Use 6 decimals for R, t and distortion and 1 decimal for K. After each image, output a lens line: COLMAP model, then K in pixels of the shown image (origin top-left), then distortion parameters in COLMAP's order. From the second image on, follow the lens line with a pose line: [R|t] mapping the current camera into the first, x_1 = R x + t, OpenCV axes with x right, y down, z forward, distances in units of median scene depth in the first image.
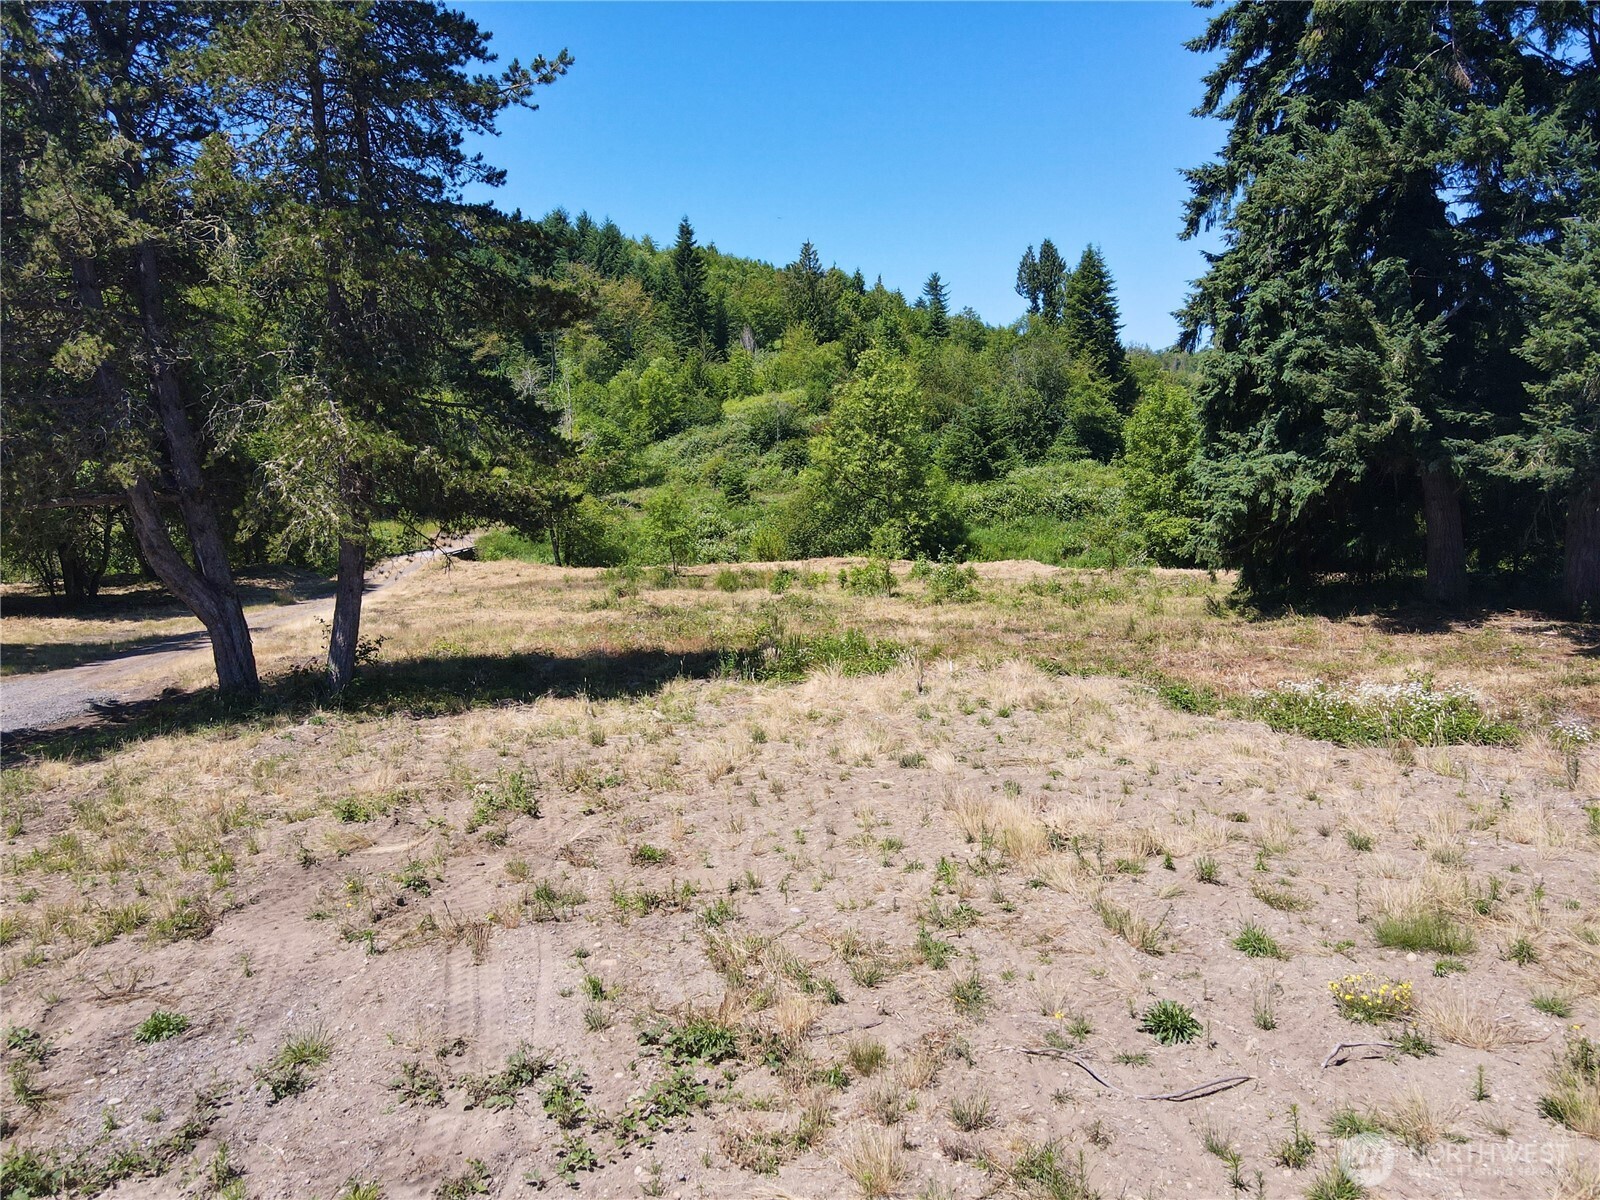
lens RADIAL K [[1193.4, 0, 813.9], [0, 1193.4, 593.0], [0, 0, 1]] dist [0.040987, -0.019129]
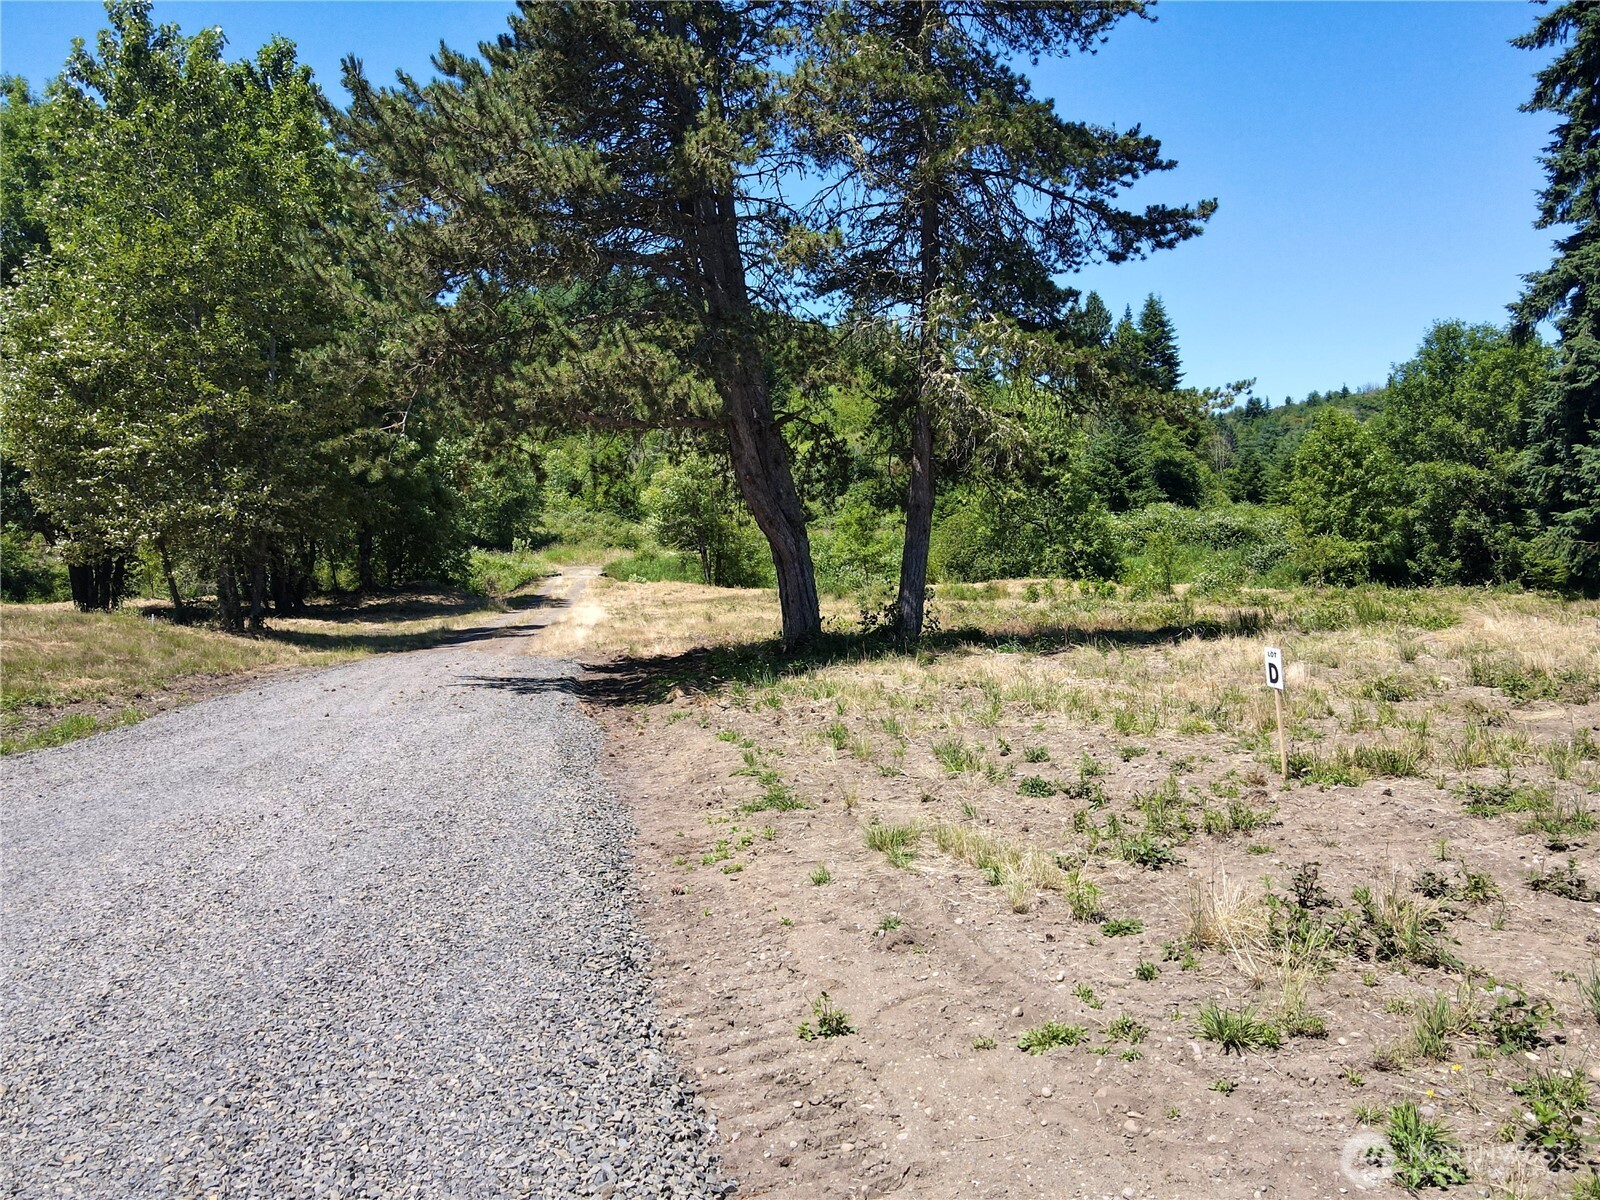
lens RADIAL K [[1193.4, 0, 788.6], [0, 1193.4, 597.4], [0, 0, 1]] dist [0.040987, -0.019129]
pose [[0.998940, 0.007973, 0.045335, -0.192733], [-0.005461, 0.998456, -0.055283, 0.036107], [-0.045706, 0.054976, 0.997441, 0.031262]]
